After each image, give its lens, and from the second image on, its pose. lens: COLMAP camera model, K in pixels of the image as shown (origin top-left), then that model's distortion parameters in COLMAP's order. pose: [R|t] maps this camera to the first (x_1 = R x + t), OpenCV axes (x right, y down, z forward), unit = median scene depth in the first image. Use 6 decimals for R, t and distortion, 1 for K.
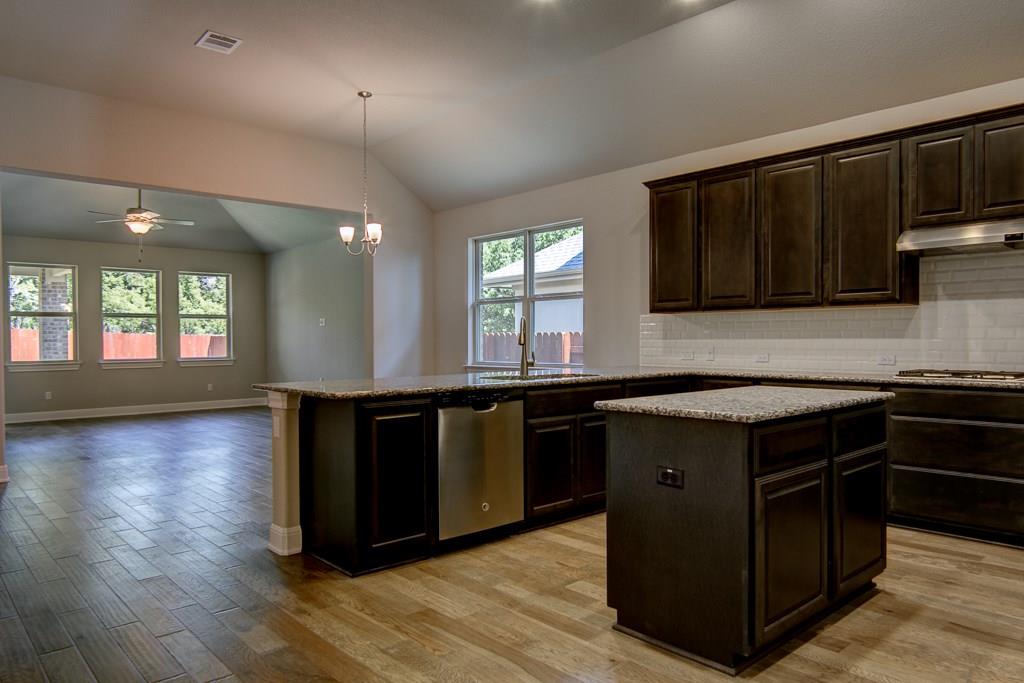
lens RADIAL K [[699.3, 0, 511.5], [0, 699.3, 343.3], [0, 0, 1]] dist [-0.023604, 0.010524]
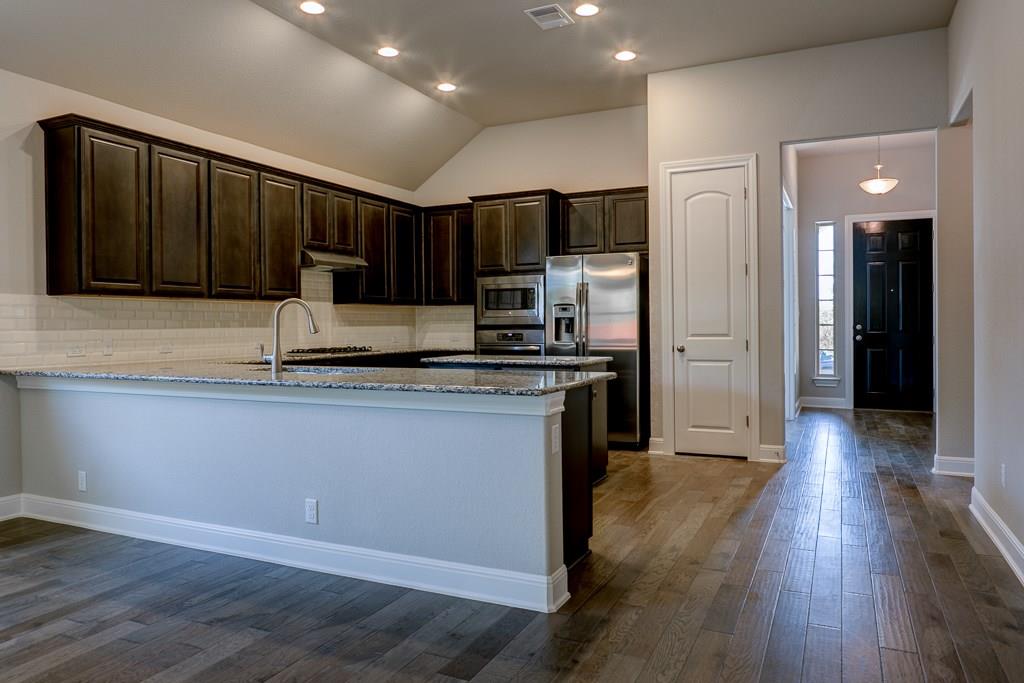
lens RADIAL K [[699.3, 0, 515.8], [0, 699.3, 328.3], [0, 0, 1]] dist [-0.023604, 0.010524]
pose [[-0.385268, 0.001953, 0.922803, -0.711026], [0.018619, 0.999811, 0.005657, -0.003214], [-0.922617, 0.019361, -0.385231, 0.930774]]
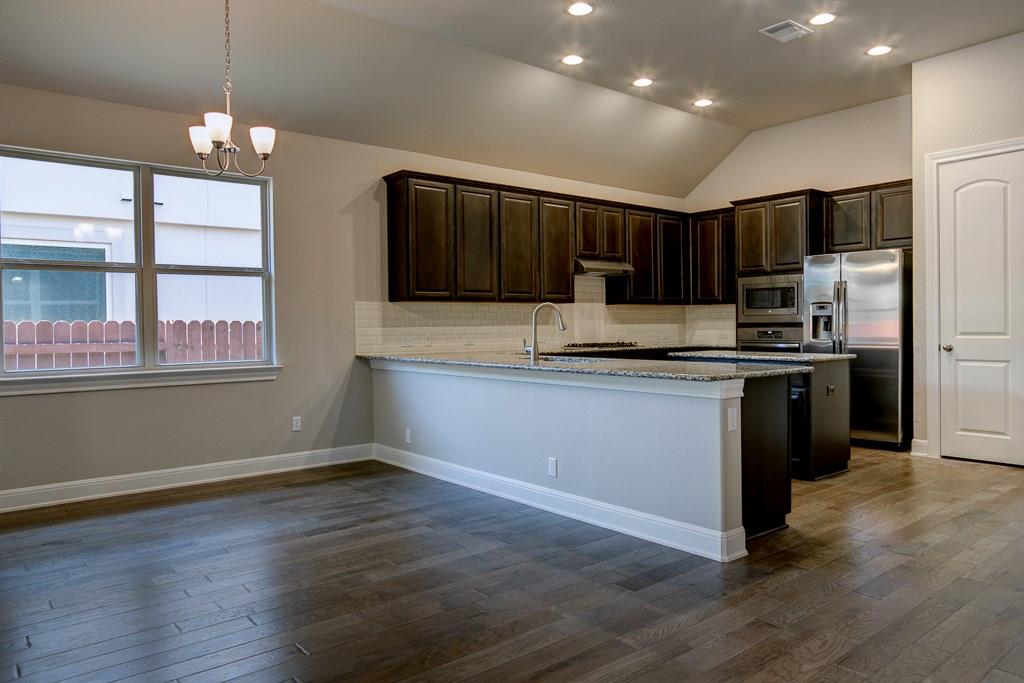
lens RADIAL K [[699.3, 0, 516.2], [0, 699.3, 335.4], [0, 0, 1]] dist [-0.023604, 0.010524]
pose [[0.047977, -0.011606, 0.998781, -0.871554], [0.018982, 0.999763, 0.010706, -0.001904], [-0.998668, 0.018445, 0.048186, 0.864058]]
